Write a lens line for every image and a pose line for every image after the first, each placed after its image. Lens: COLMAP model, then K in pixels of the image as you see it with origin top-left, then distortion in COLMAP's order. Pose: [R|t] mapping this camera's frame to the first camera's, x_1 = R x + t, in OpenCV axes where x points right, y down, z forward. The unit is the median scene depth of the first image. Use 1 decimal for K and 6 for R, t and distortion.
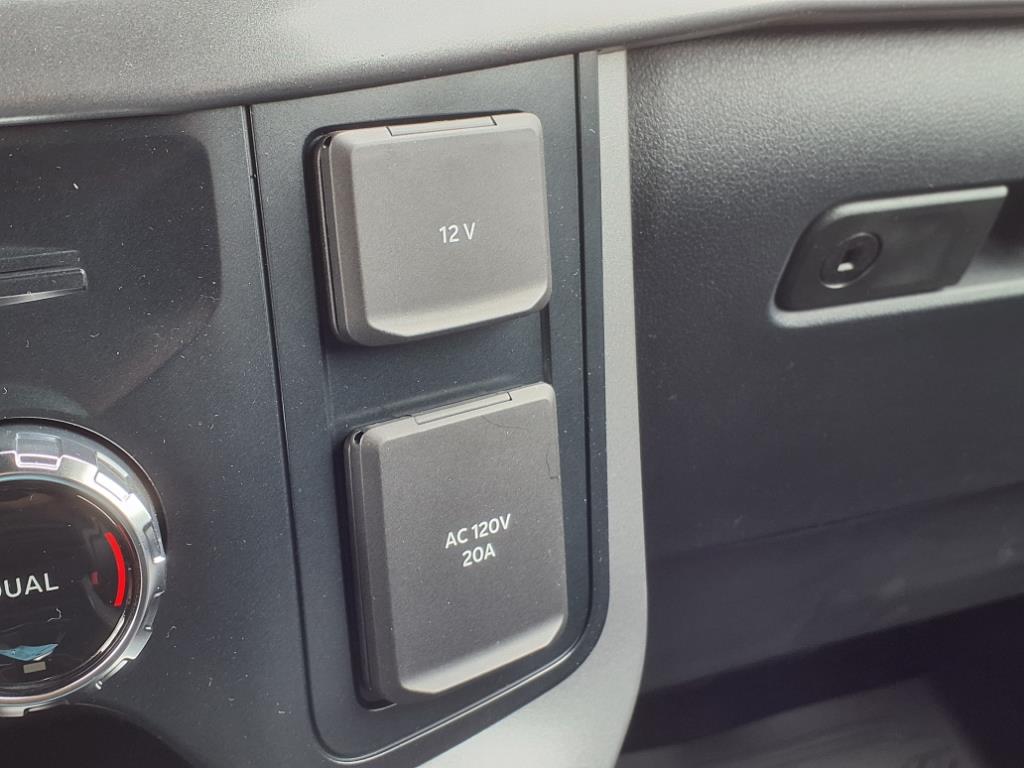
lens RADIAL K [[967.0, 0, 510.5], [0, 967.0, 382.4], [0, 0, 1]] dist [0.022974, -0.009824]
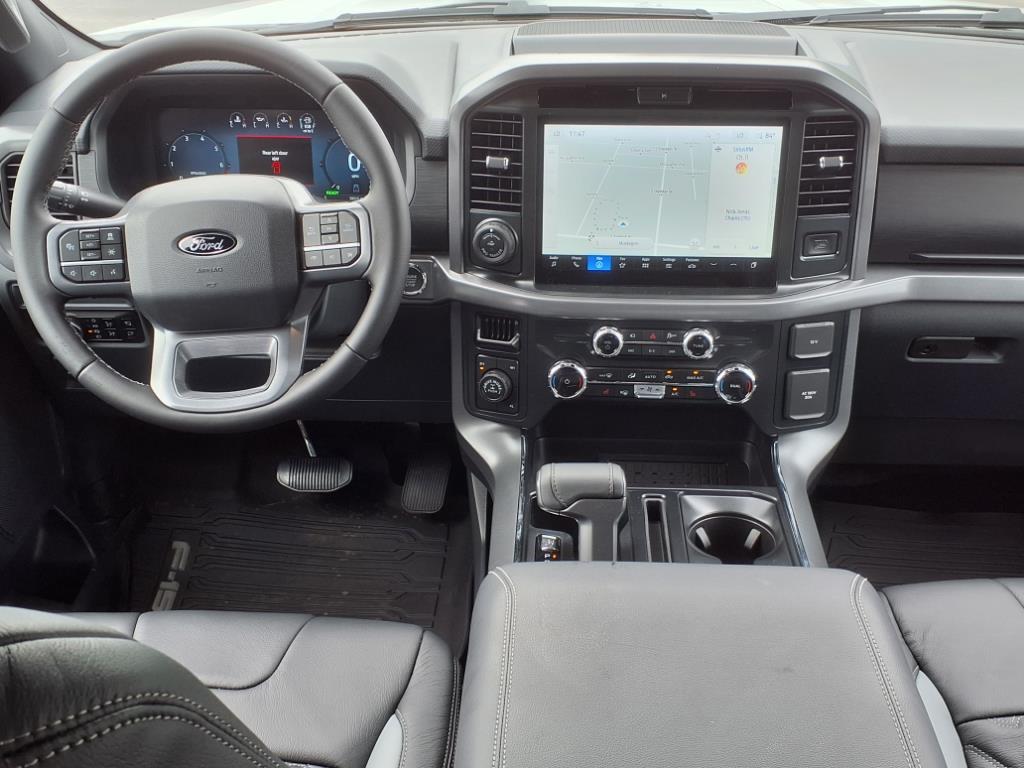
lens RADIAL K [[967.0, 0, 510.5], [0, 967.0, 382.4], [0, 0, 1]] dist [0.022974, -0.009824]
pose [[0.866355, 0.207586, -0.454243, 1.012765], [-0.131121, 0.972161, 0.194189, -0.774442], [0.481908, -0.108676, 0.869456, -4.731792]]
